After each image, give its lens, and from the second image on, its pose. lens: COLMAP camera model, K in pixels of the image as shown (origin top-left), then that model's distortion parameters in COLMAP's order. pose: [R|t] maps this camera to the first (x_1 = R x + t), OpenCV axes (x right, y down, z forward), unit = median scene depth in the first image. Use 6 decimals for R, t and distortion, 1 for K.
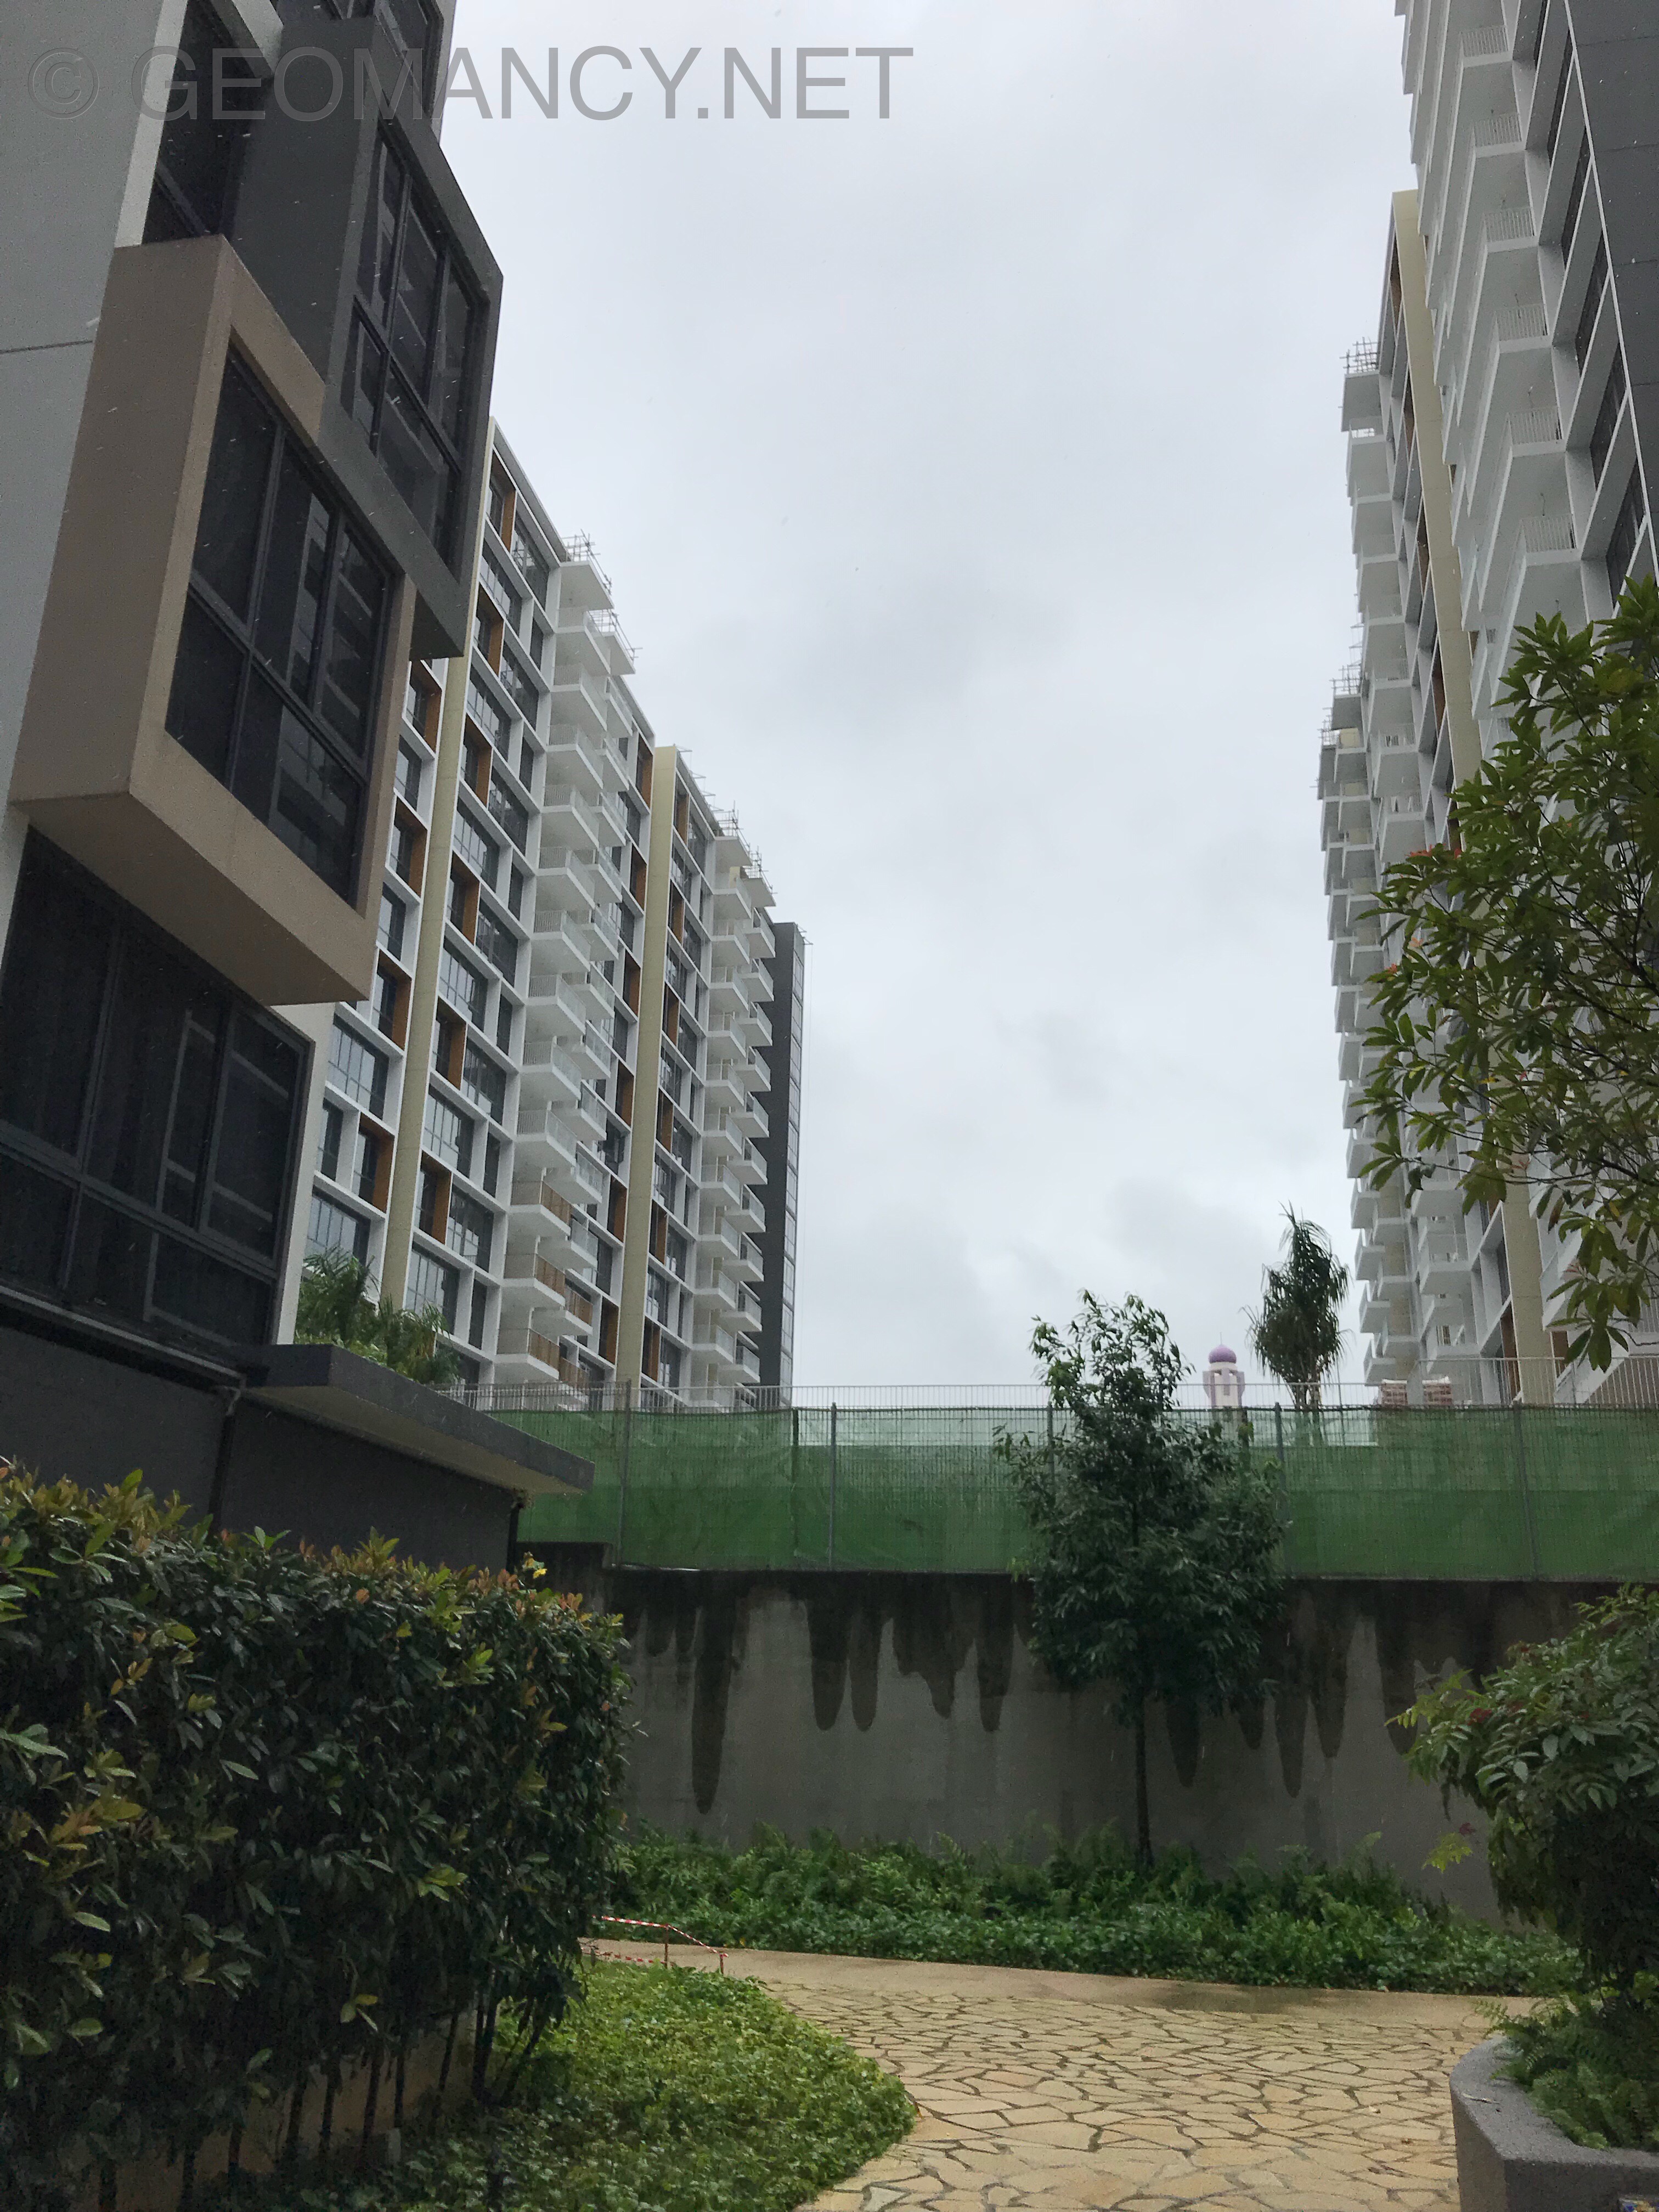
lens RADIAL K [[1780.3, 0, 834.5], [0, 1780.3, 1067.8], [0, 0, 1]] dist [0.010413, 0.001142]
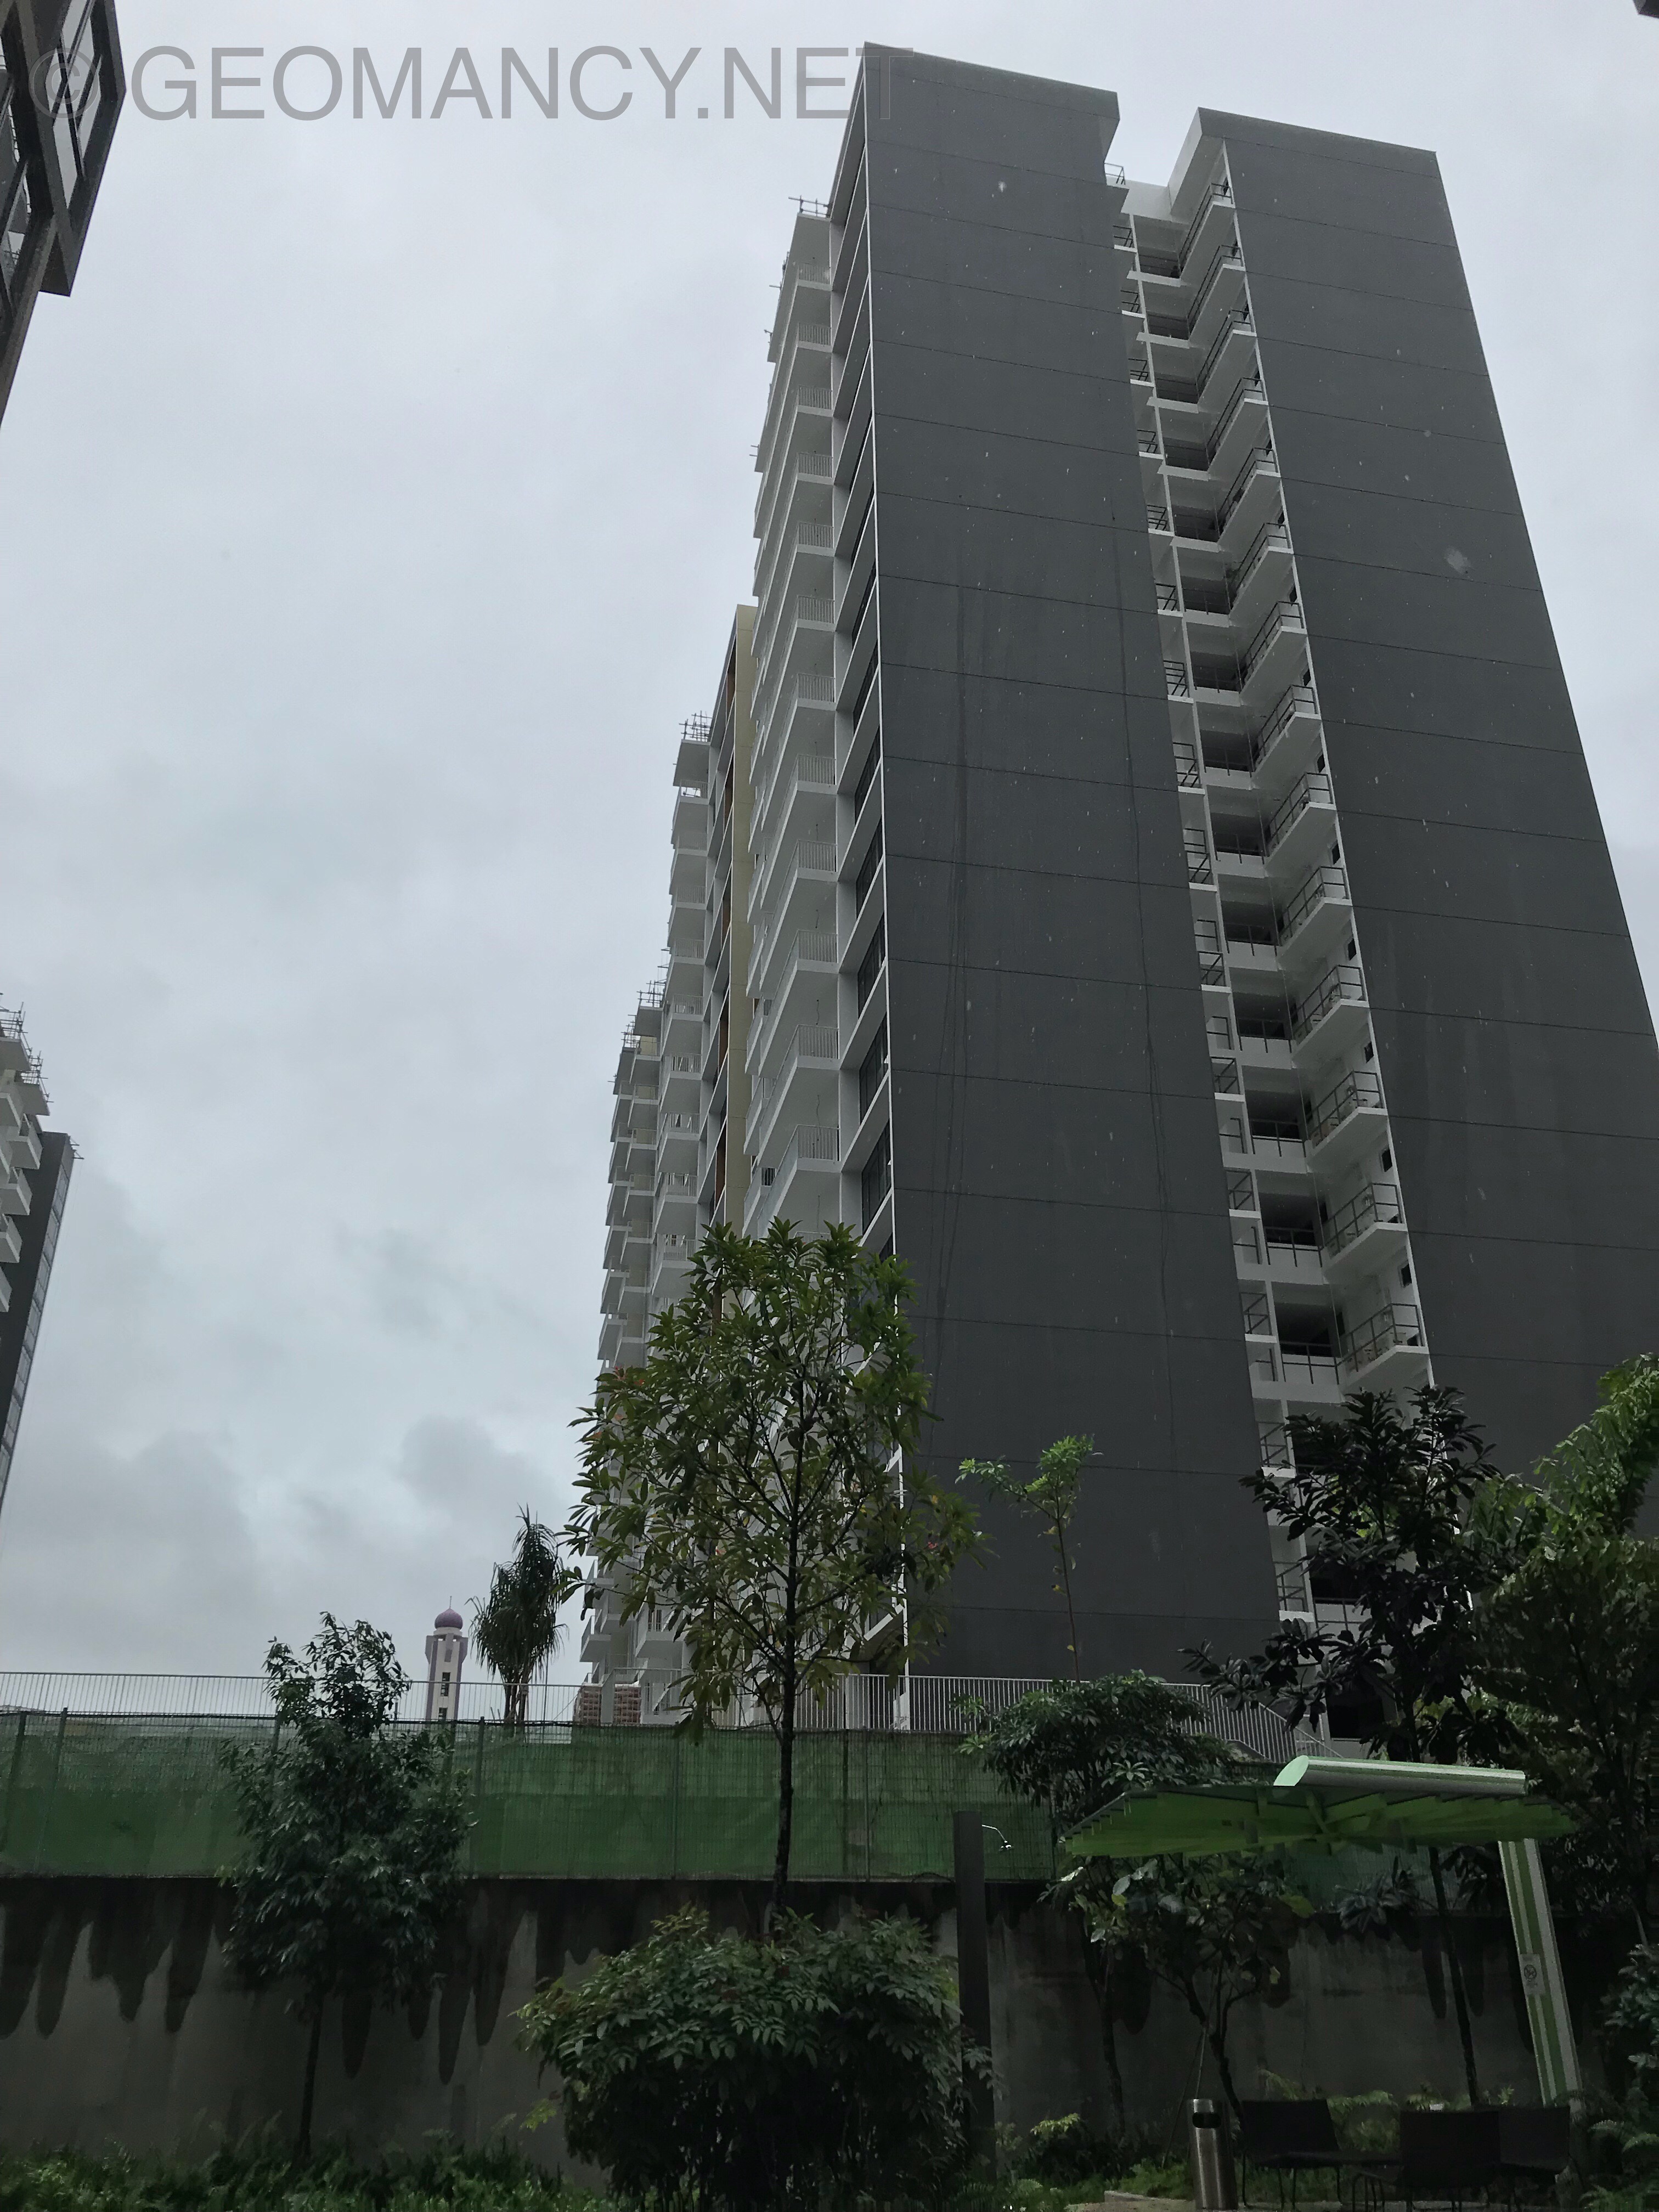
lens RADIAL K [[1780.3, 0, 822.1], [0, 1780.3, 1085.3], [0, 0, 1]] dist [0.010413, 0.001142]
pose [[0.916315, 0.160381, 0.366941, -0.011607], [-0.112667, 0.982535, -0.148093, -0.020492], [-0.384284, 0.094357, 0.918381, -0.054338]]
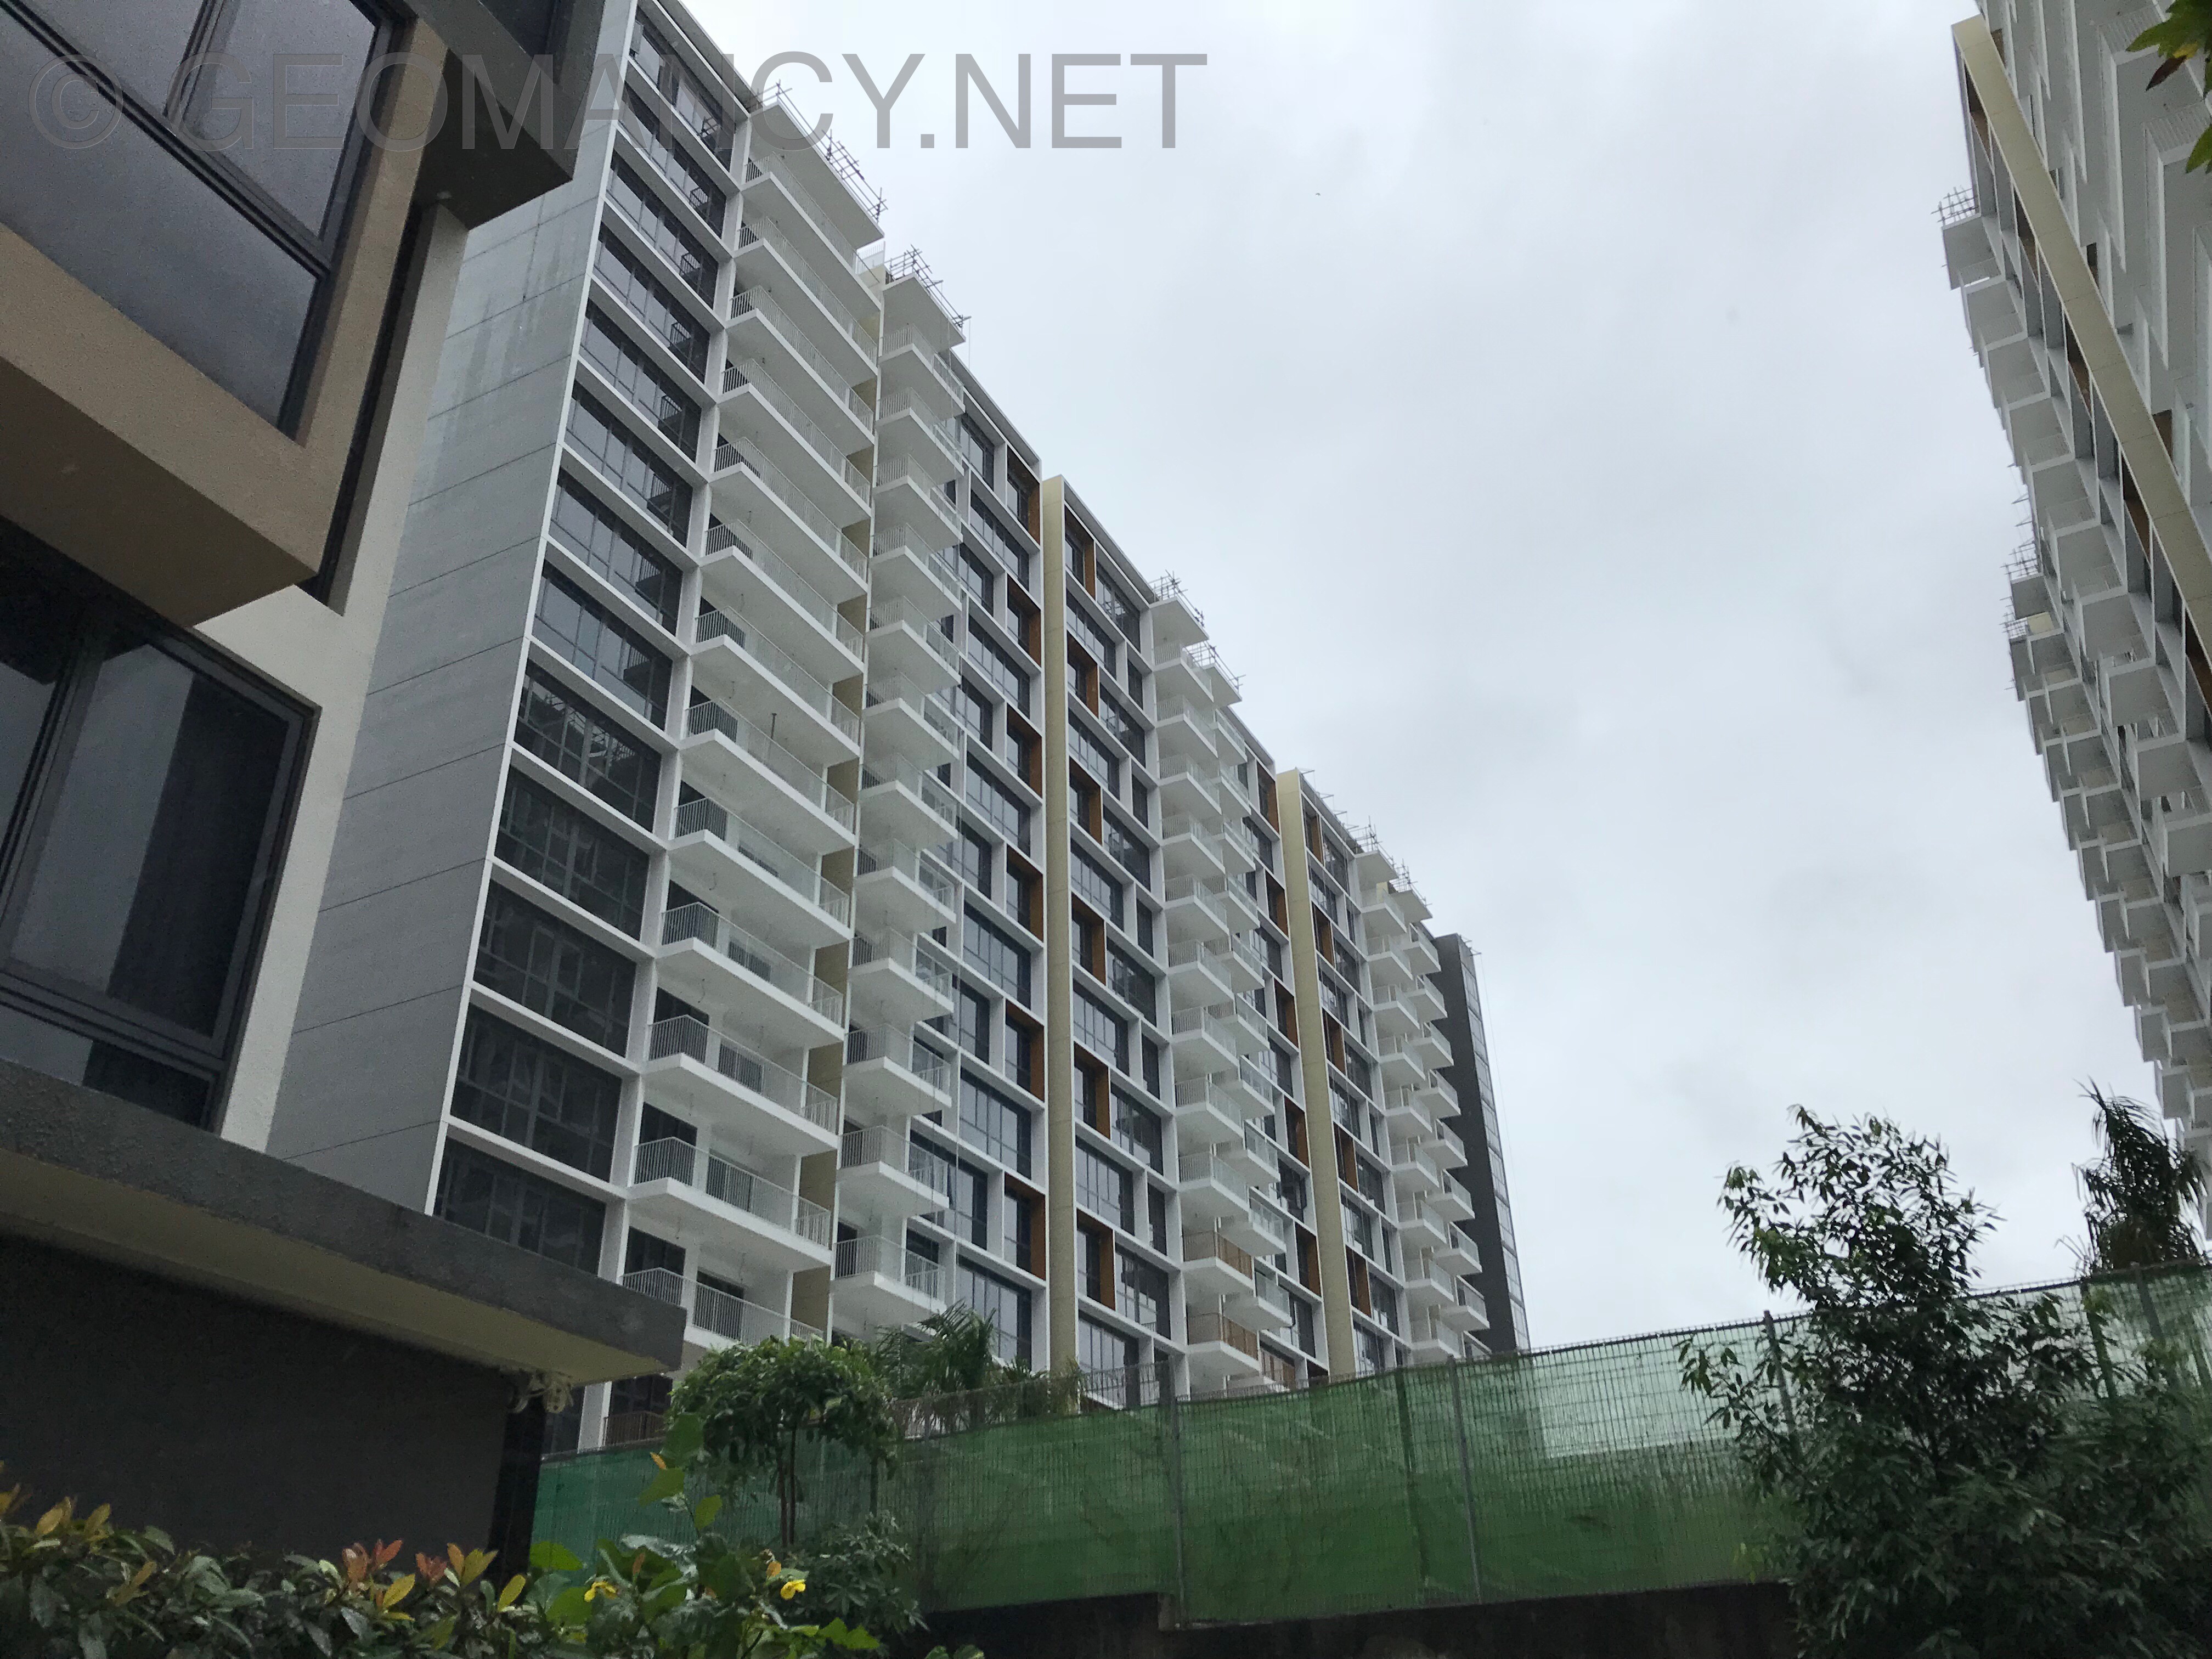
lens RADIAL K [[1780.3, 0, 1121.3], [0, 1780.3, 818.7], [0, 0, 1]] dist [0.010413, 0.001142]
pose [[0.963033, -0.176782, -0.203262, 0.015891], [0.136865, 0.970996, -0.196046, 0.034441], [0.232024, 0.160979, 0.959297, 0.079959]]
